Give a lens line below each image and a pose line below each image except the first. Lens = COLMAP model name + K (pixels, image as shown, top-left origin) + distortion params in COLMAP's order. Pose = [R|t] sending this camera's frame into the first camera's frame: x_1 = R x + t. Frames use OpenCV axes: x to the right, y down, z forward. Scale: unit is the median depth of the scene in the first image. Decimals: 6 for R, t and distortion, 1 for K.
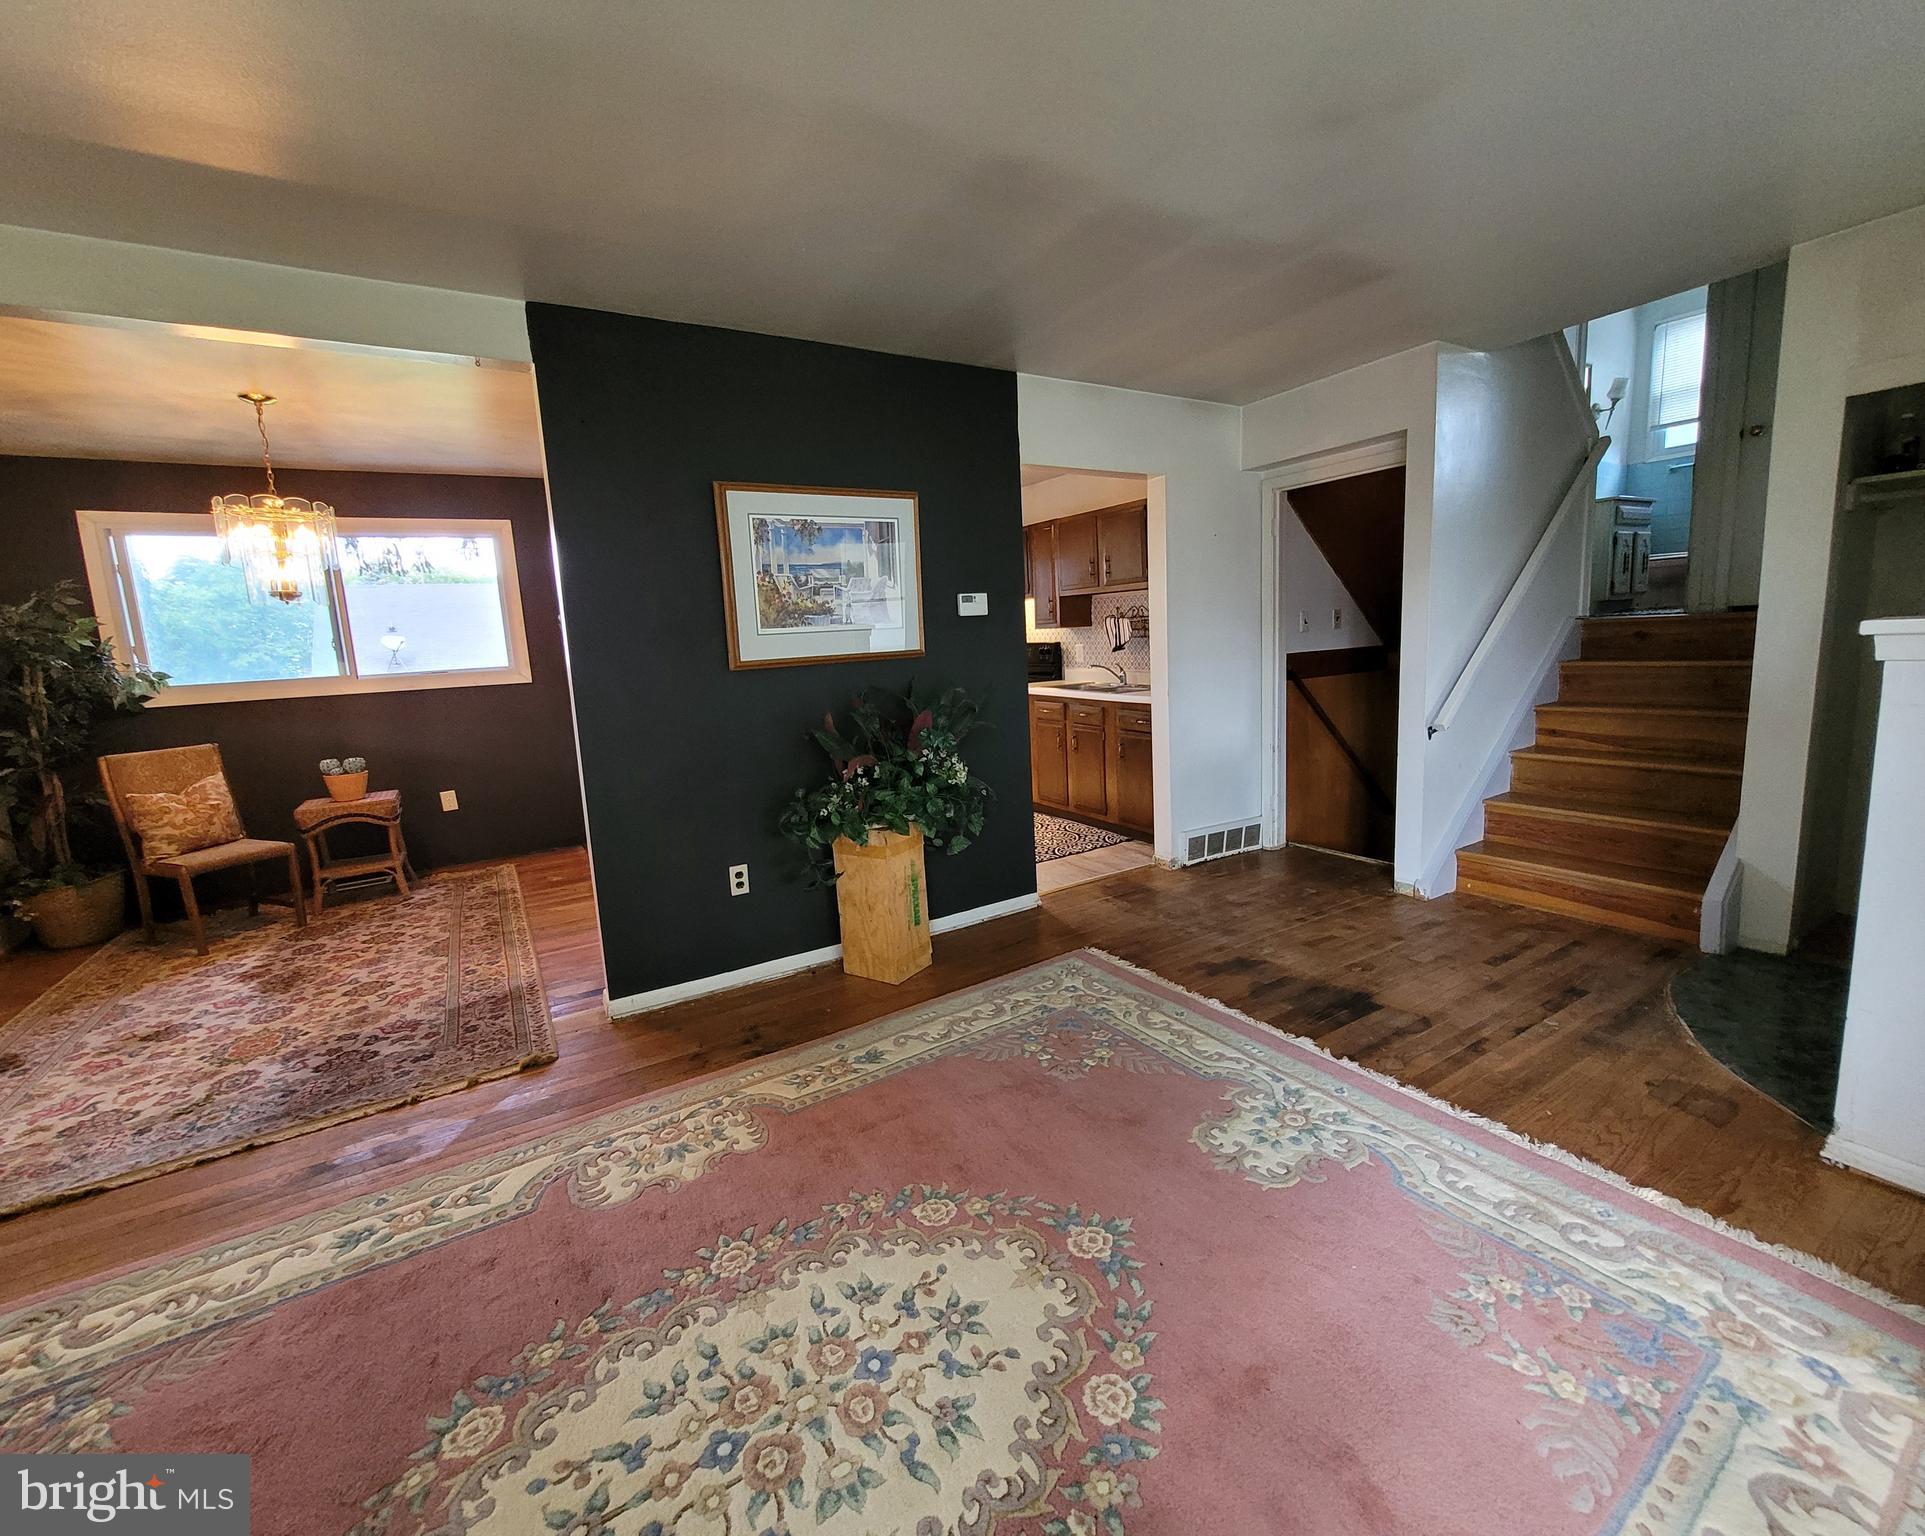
lens RADIAL K [[807.4, 0, 970.1], [0, 807.4, 750.3], [0, 0, 1]] dist [-0.003436, 0.000993]
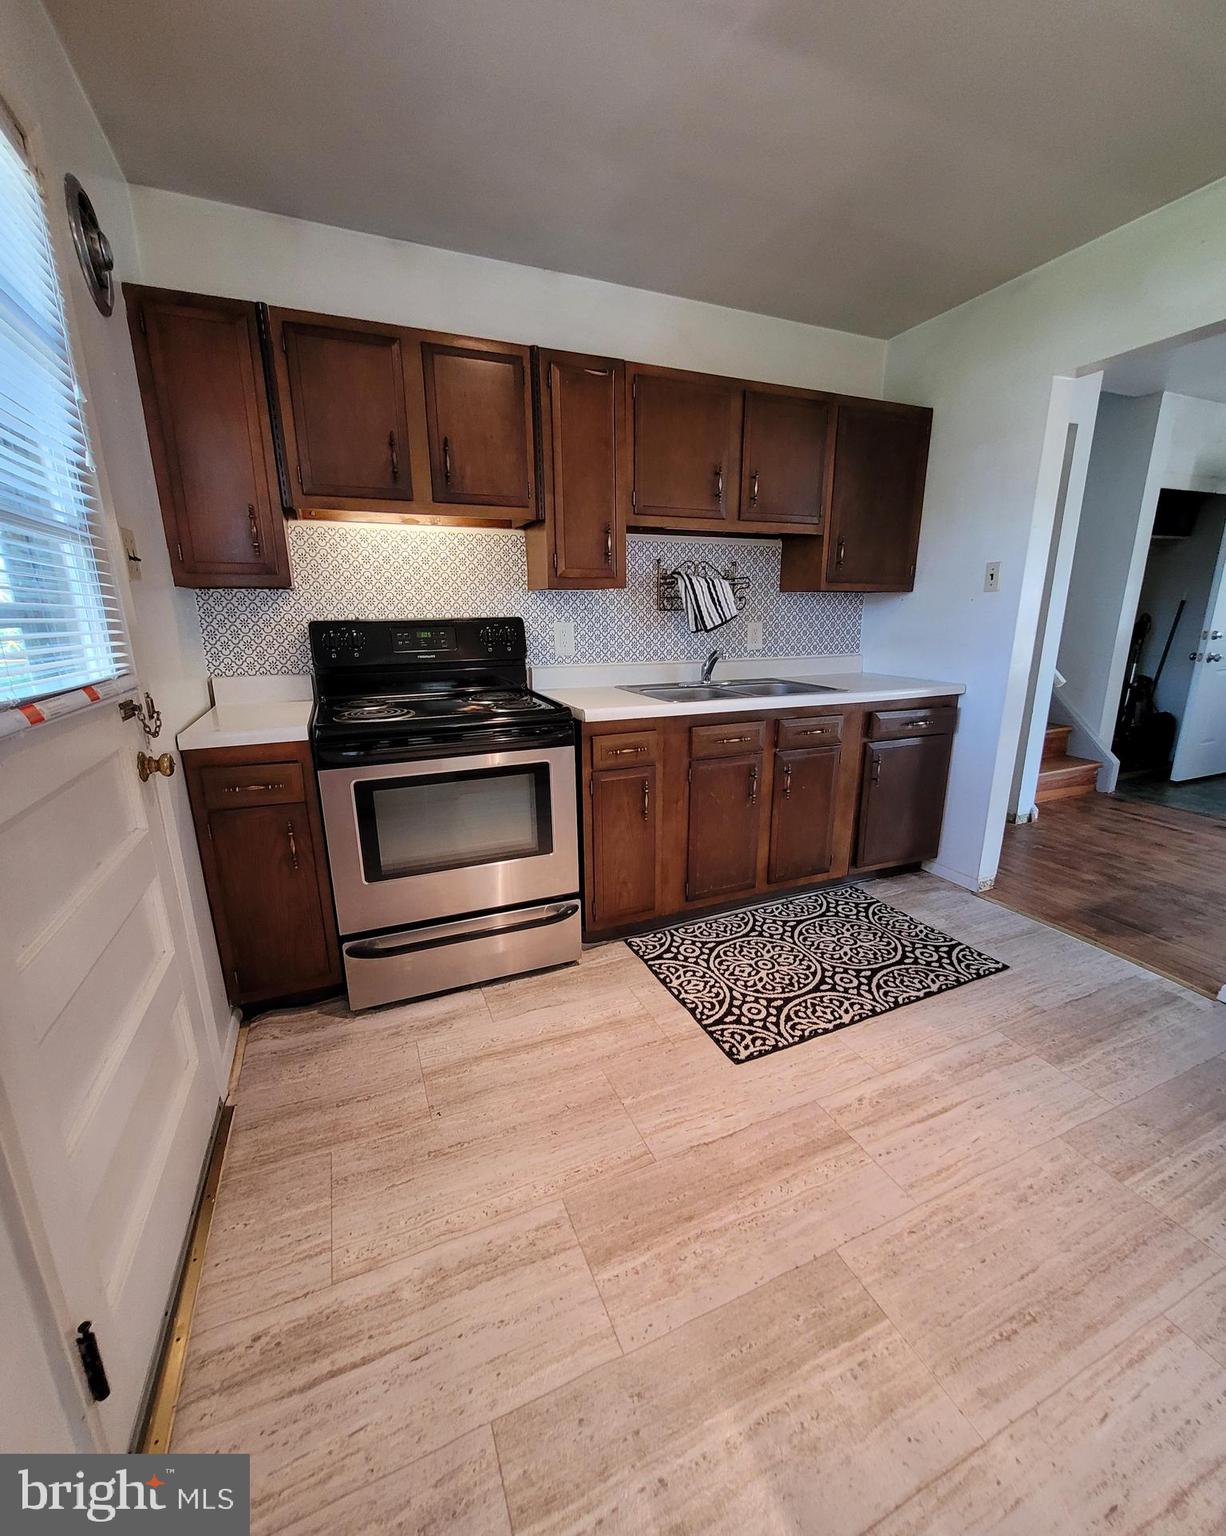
lens RADIAL K [[643.1, 0, 623.0], [0, 643.1, 775.4], [0, 0, 1]] dist [-0.002528, 0.000523]
pose [[0.137652, -0.206301, 0.968758, -0.613634], [0.145900, 0.971623, 0.186180, -0.209586], [-0.979676, 0.115713, 0.163845, 1.796531]]
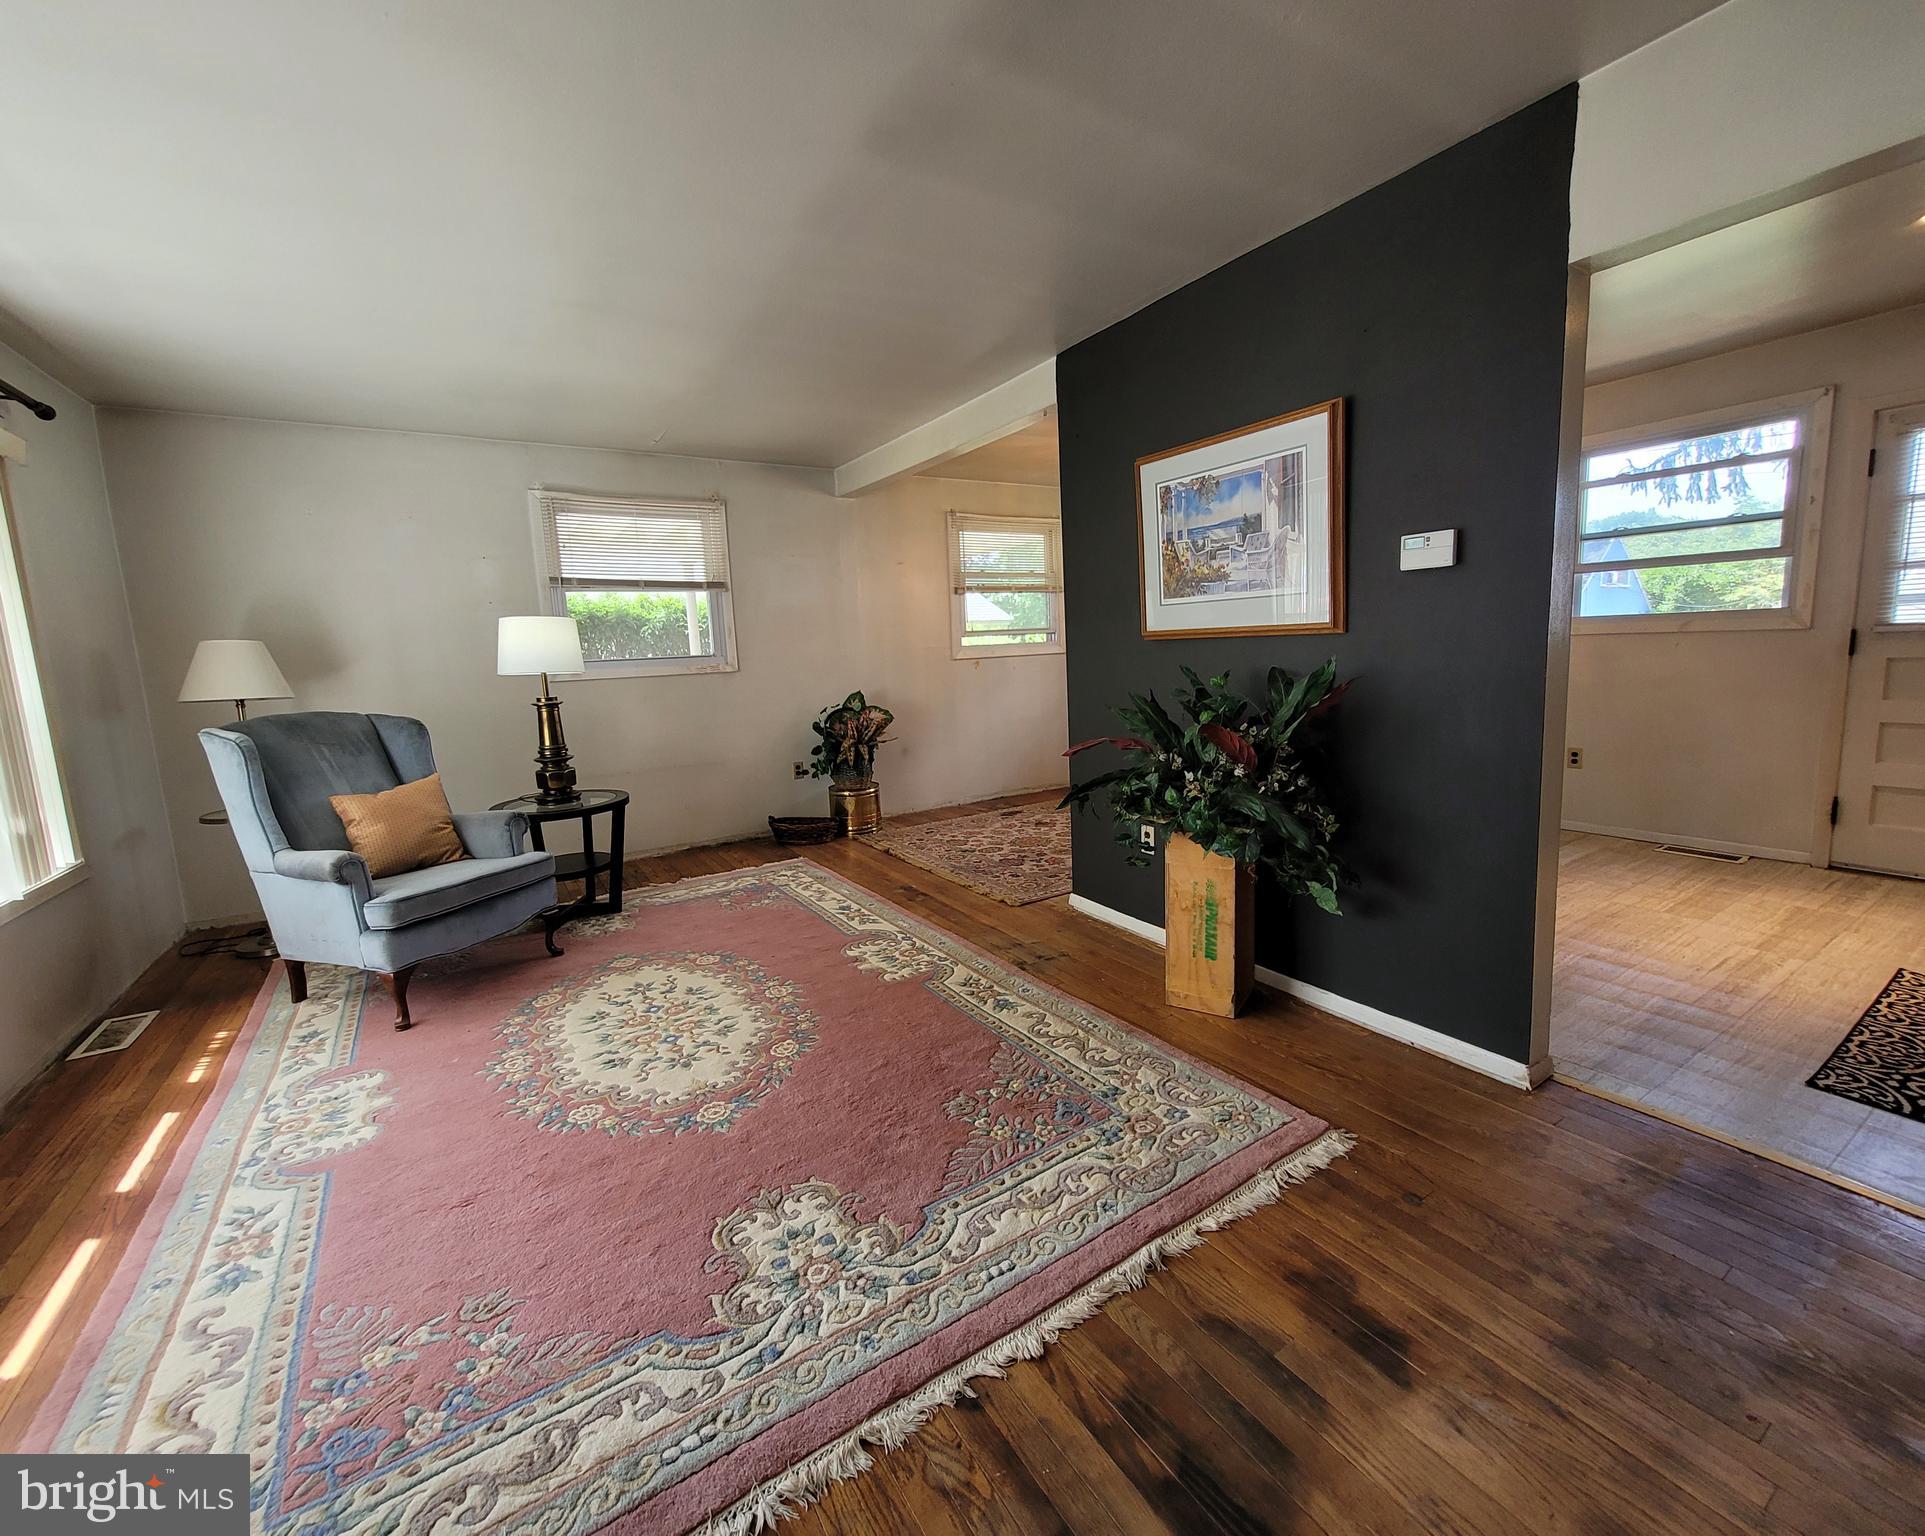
lens RADIAL K [[804.9, 0, 972.5], [0, 804.9, 753.0], [0, 0, 1]] dist [-0.001215, 0.000523]
pose [[0.016510, 0.188138, -0.982004, 0.735527], [-0.100030, 0.977521, 0.185597, -0.124406], [0.994847, 0.095165, 0.034958, 0.742382]]
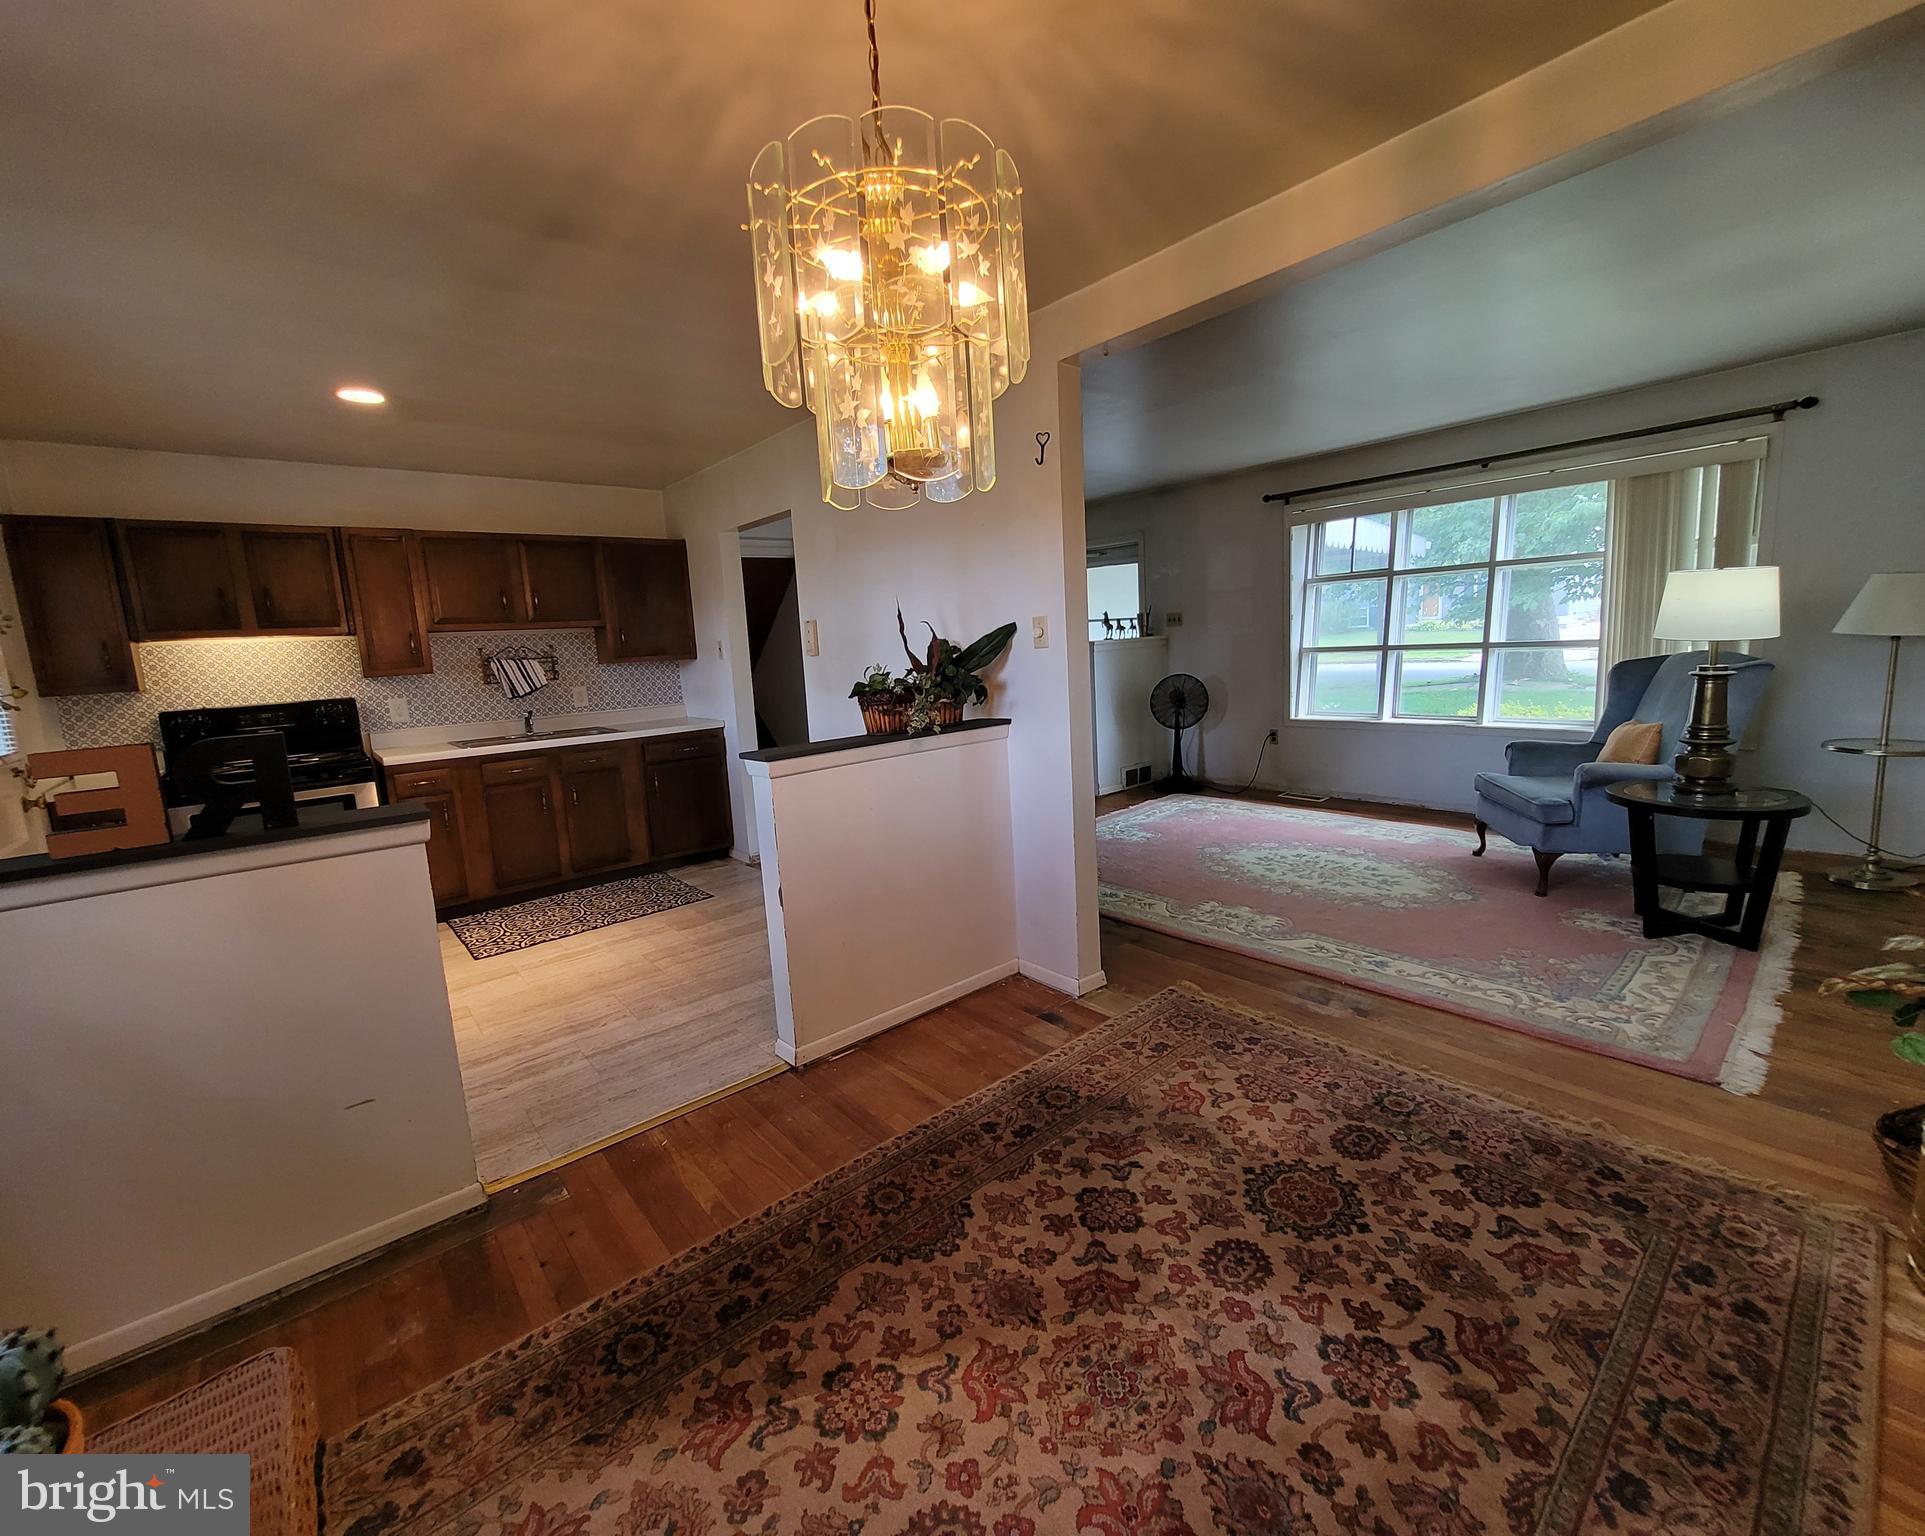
lens RADIAL K [[808.7, 0, 969.9], [0, 808.7, 752.9], [0, 0, 1]] dist [-0.003546, 0.001333]
pose [[-0.153244, -0.086801, 0.984369, -1.375270], [0.206536, 0.971321, 0.117803, -0.119834], [-0.966364, 0.221360, -0.130921, 1.188269]]
